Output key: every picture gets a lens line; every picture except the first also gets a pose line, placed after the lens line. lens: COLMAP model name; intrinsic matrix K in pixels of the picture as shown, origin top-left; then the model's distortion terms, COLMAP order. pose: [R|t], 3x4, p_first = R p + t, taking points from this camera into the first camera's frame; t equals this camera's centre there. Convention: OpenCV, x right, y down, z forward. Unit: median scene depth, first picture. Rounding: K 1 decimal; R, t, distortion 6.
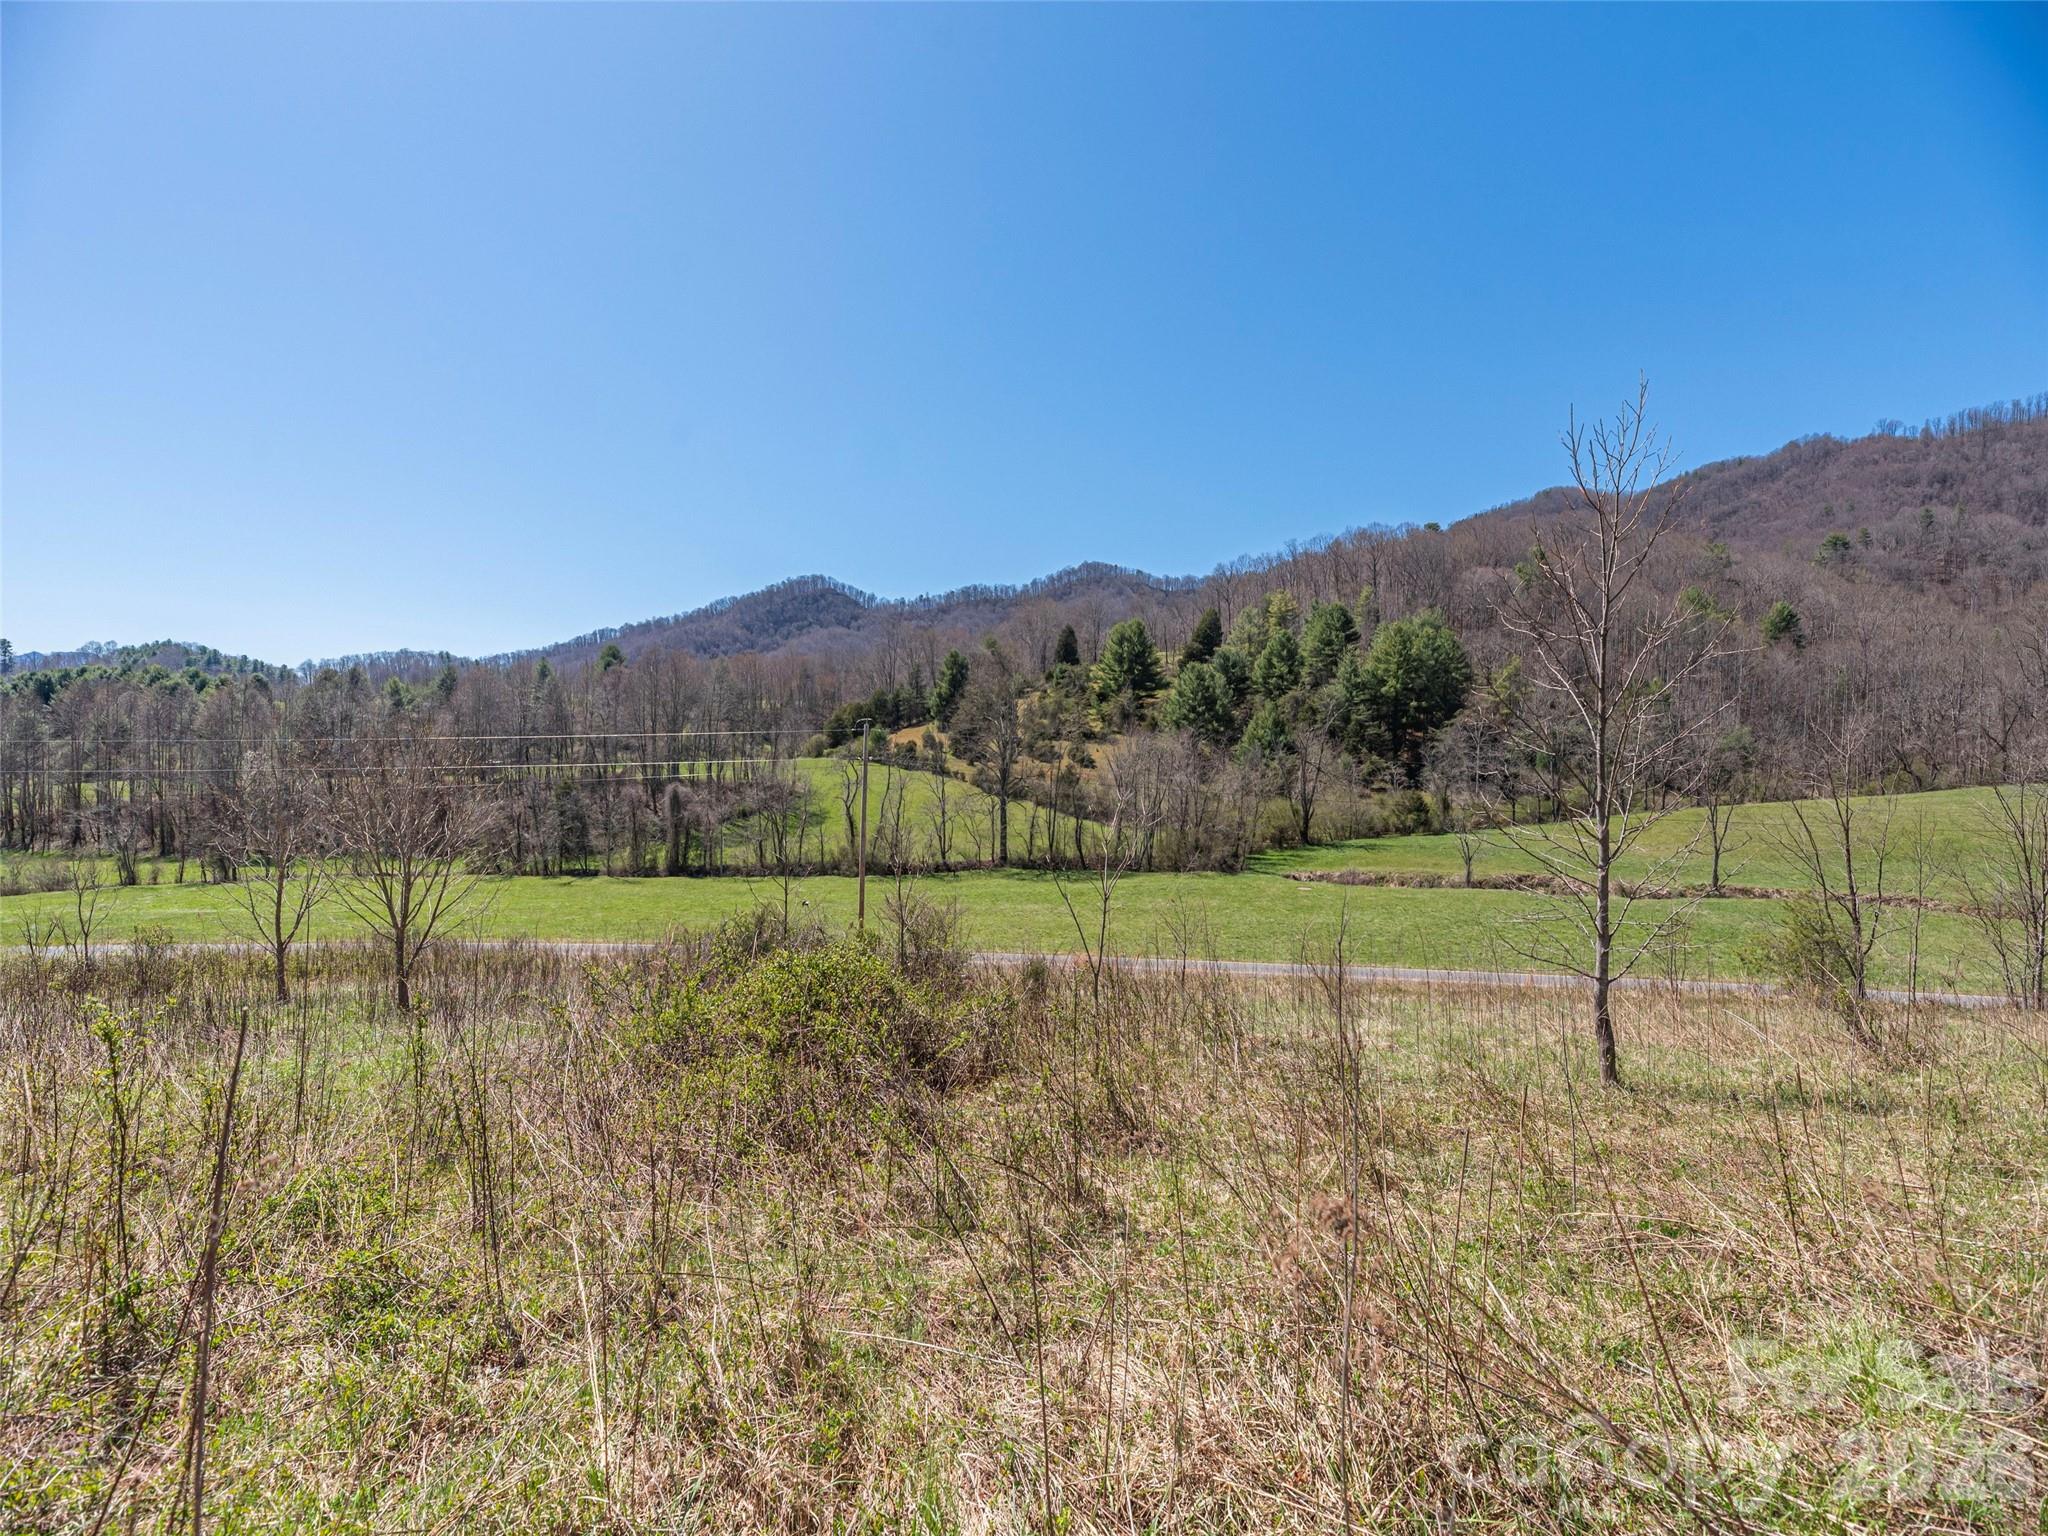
lens RADIAL K [[833.9, 0, 1018.8], [0, 833.9, 763.6], [0, 0, 1]] dist [0.002862, 0.000457]
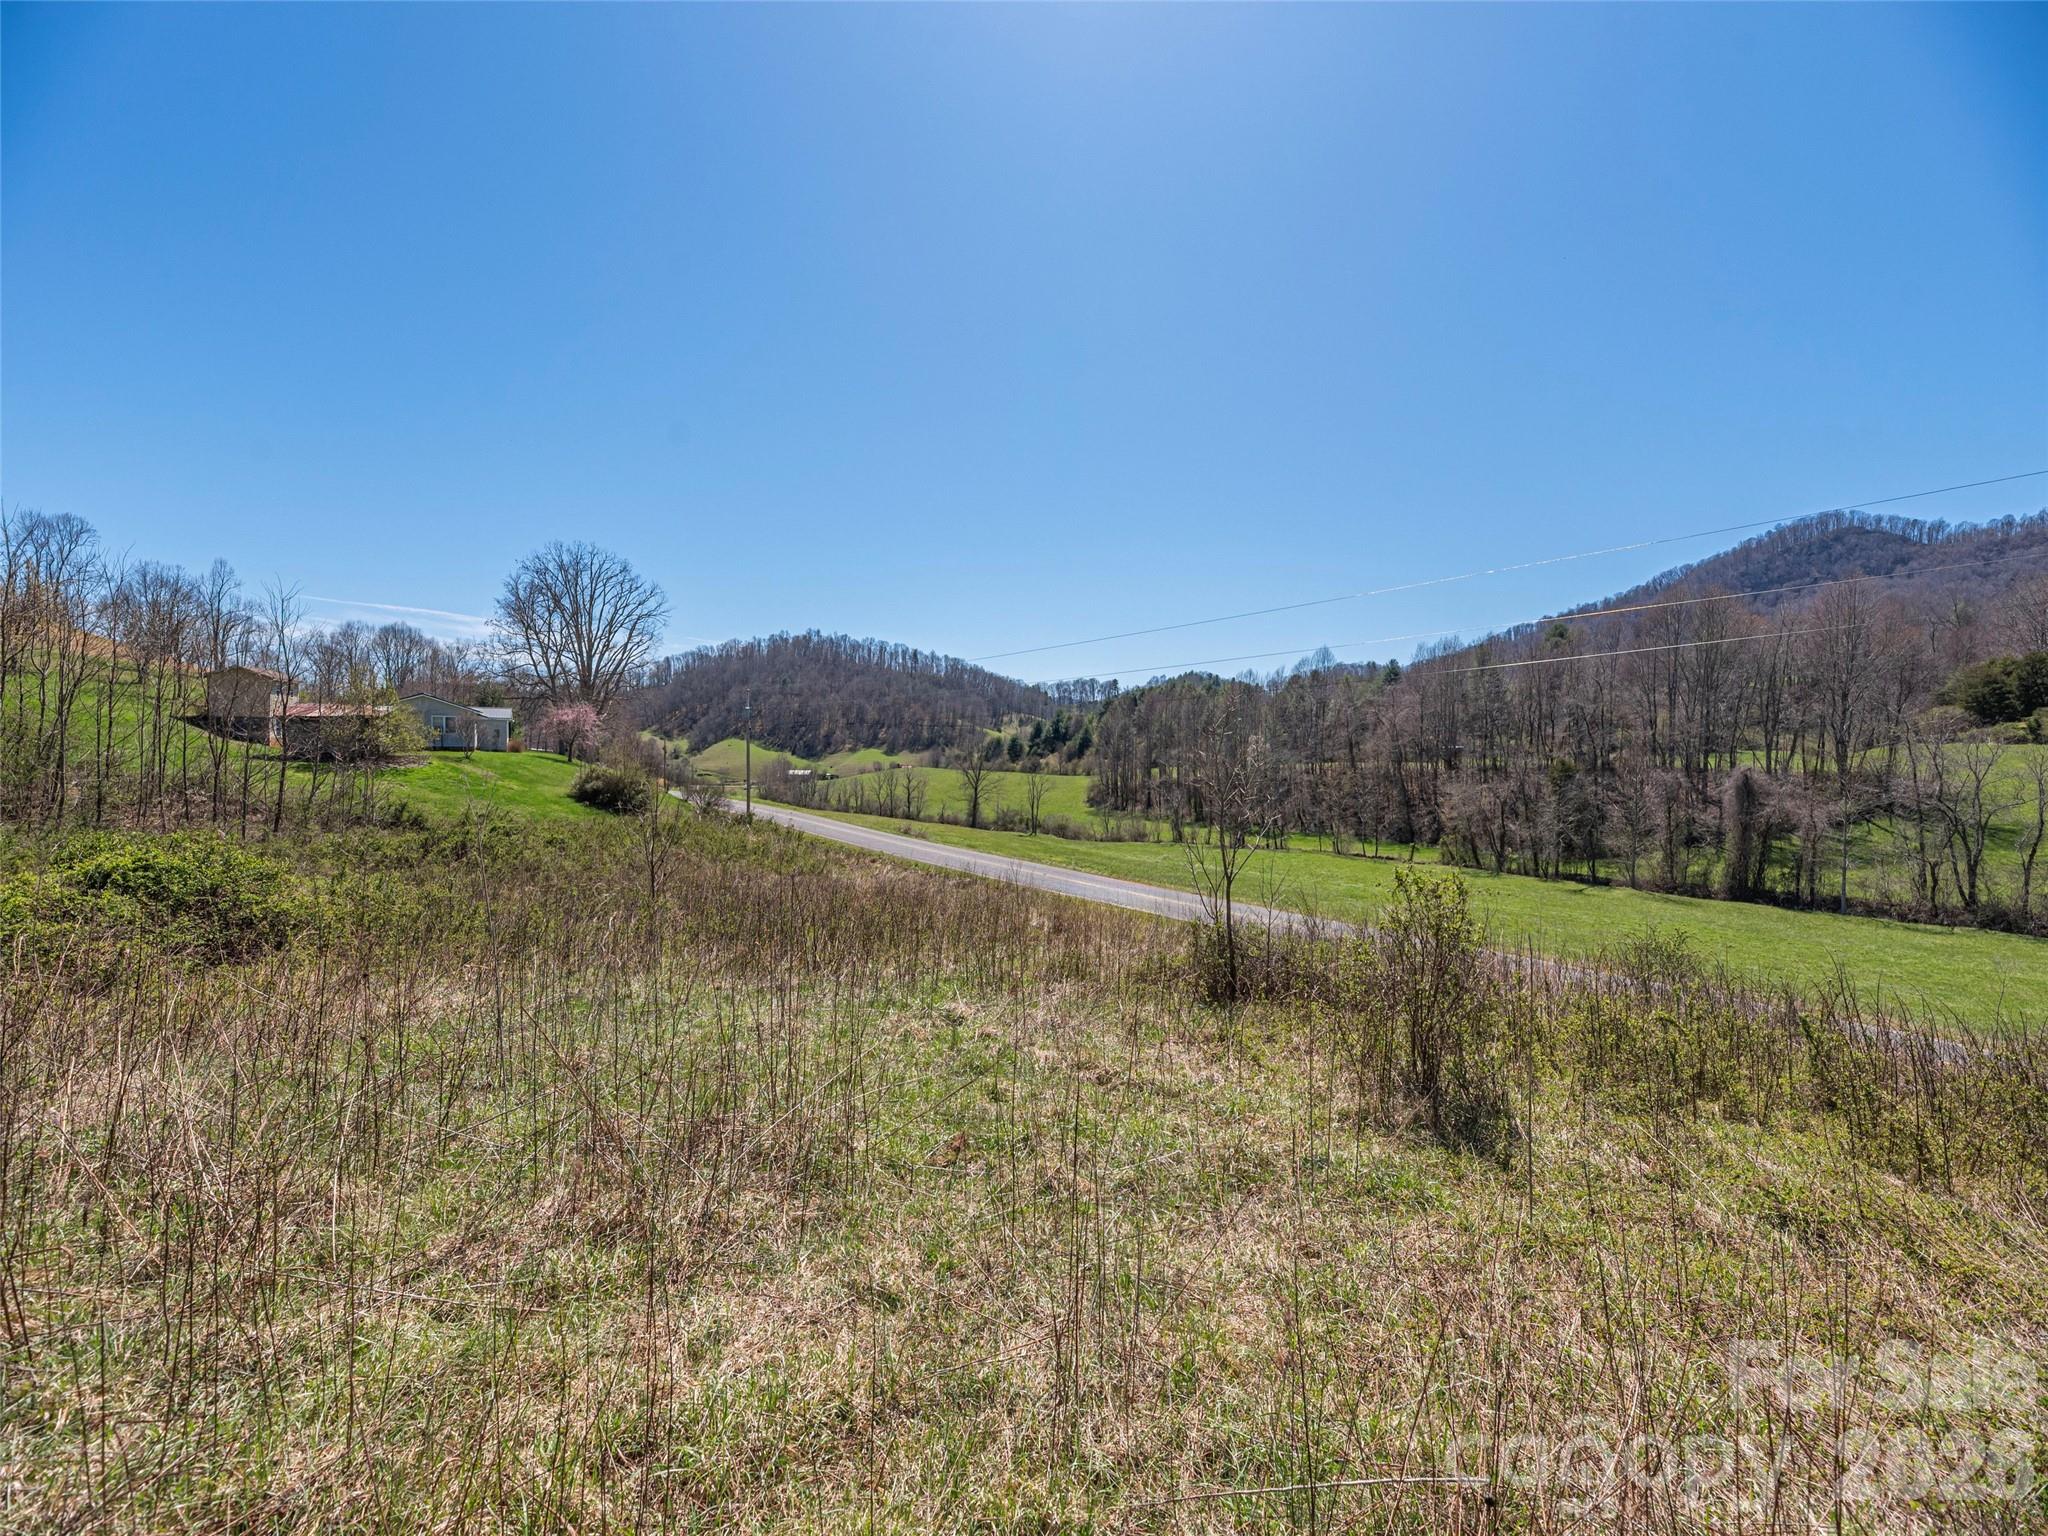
lens RADIAL K [[833.9, 0, 1016.2], [0, 833.9, 768.4], [0, 0, 1]] dist [0.002862, 0.000457]
pose [[0.542845, 0.014494, -0.839708, -0.121092], [-0.014036, 0.999868, 0.008185, 0.021498], [0.839716, 0.007343, 0.542977, 0.099224]]
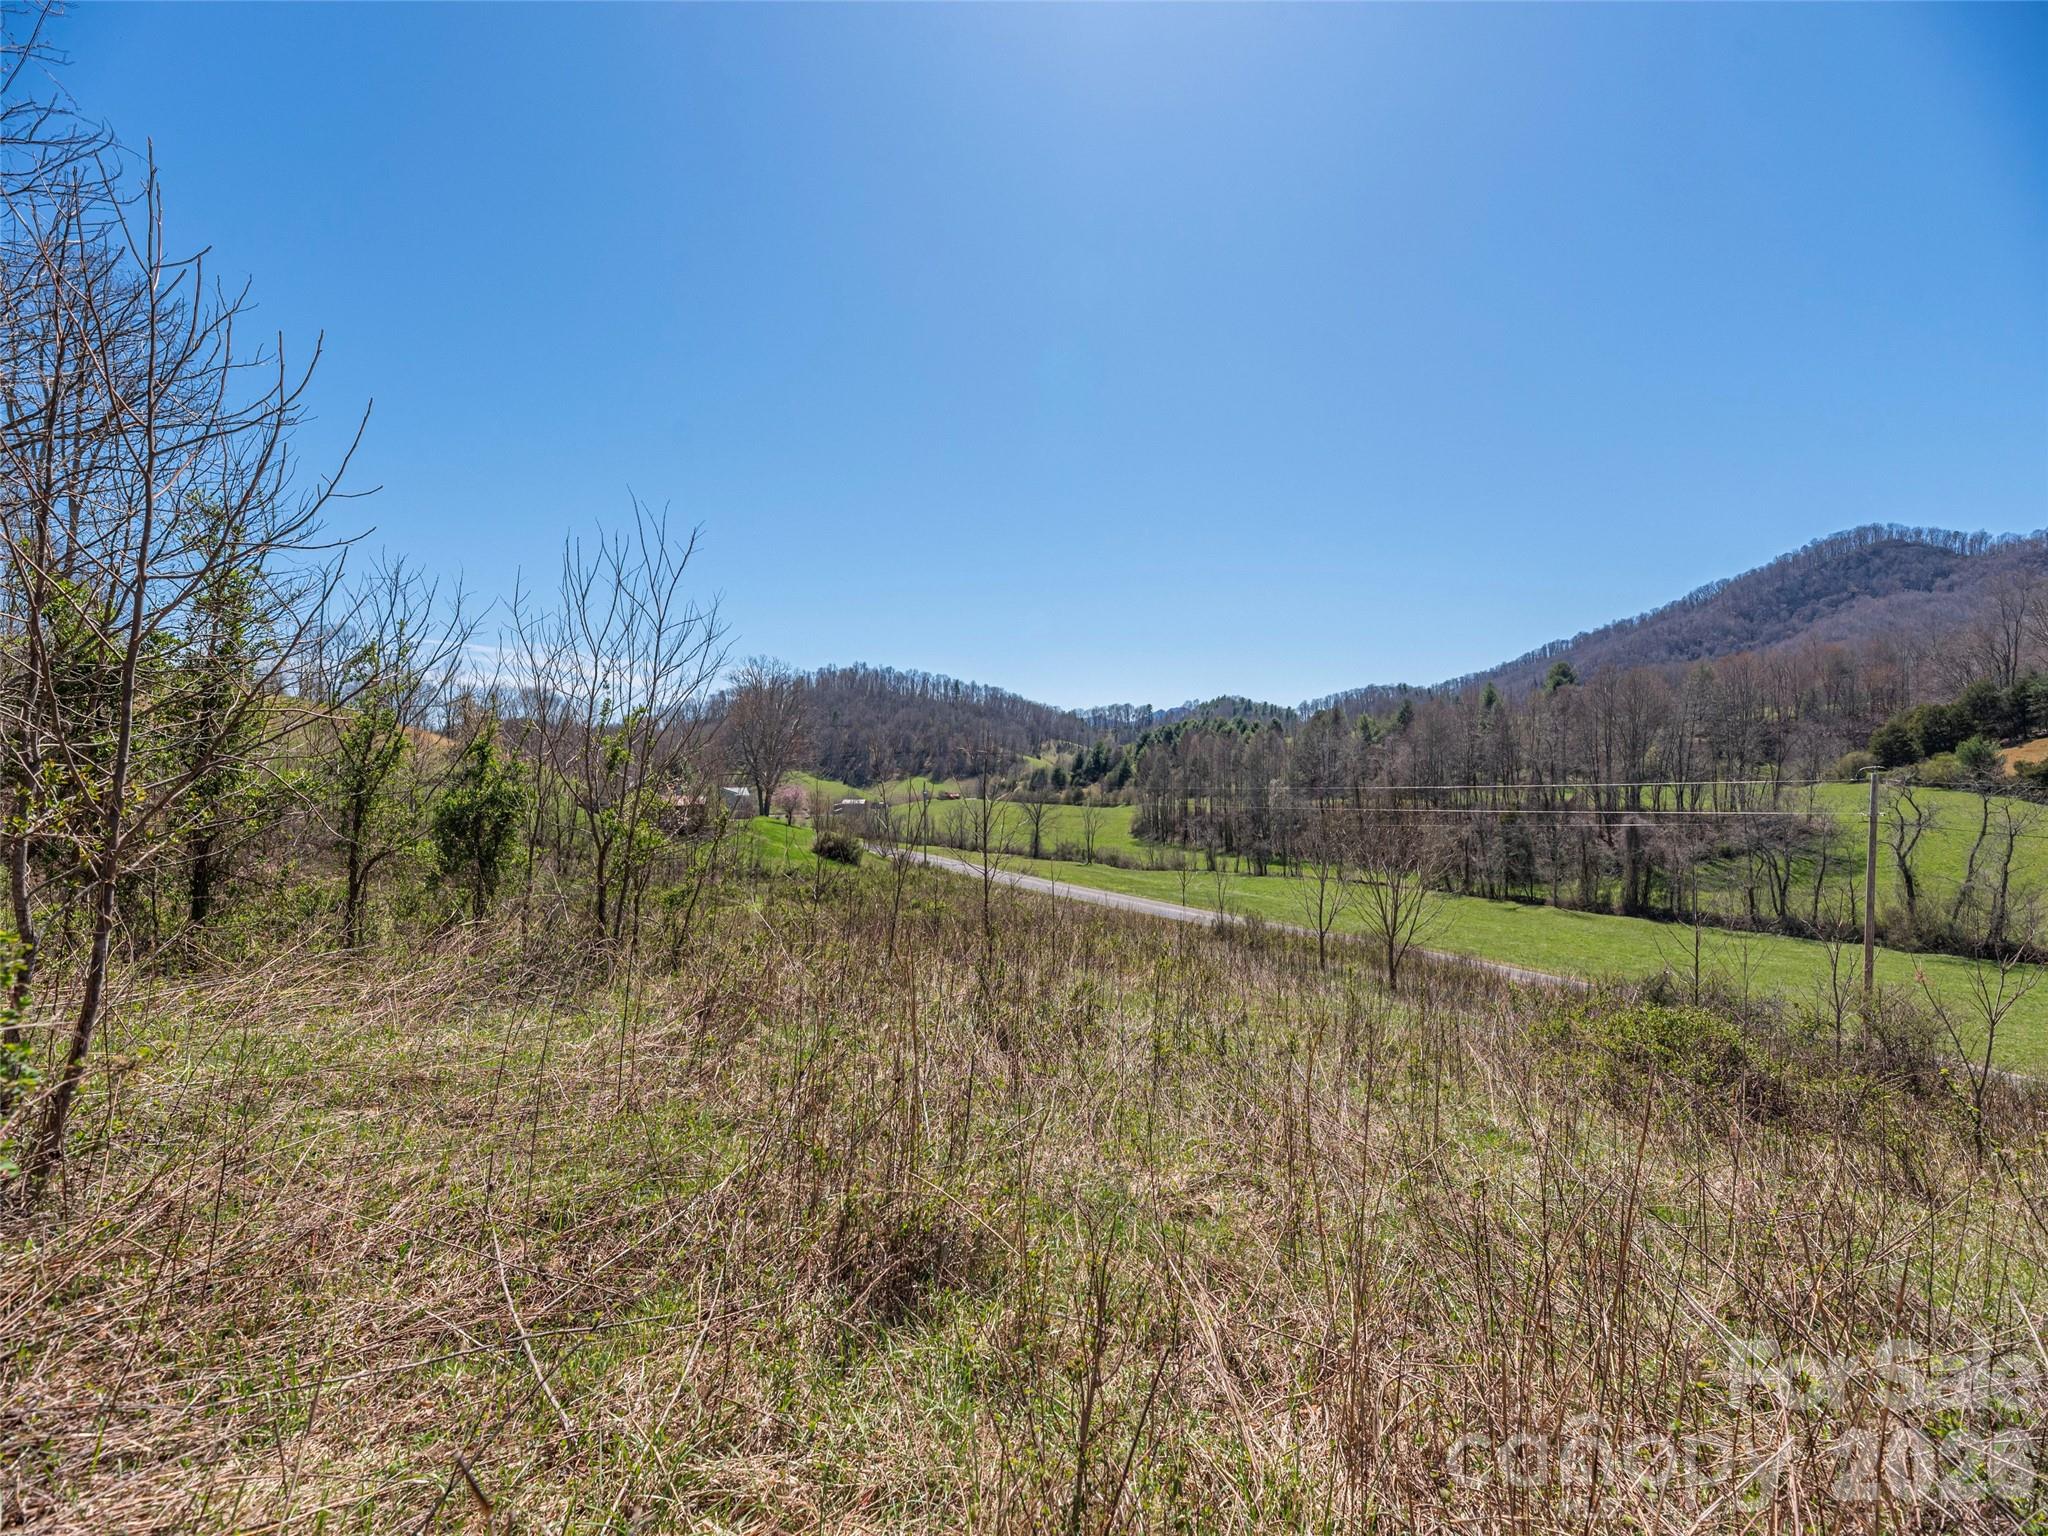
lens RADIAL K [[833.9, 0, 1024.9], [0, 833.9, 778.1], [0, 0, 1]] dist [0.002862, 0.000457]
pose [[0.517917, -0.002376, -0.855428, 0.019736], [-0.003334, 0.999983, -0.004796, -0.007596], [0.855424, 0.005336, 0.517900, -0.033407]]
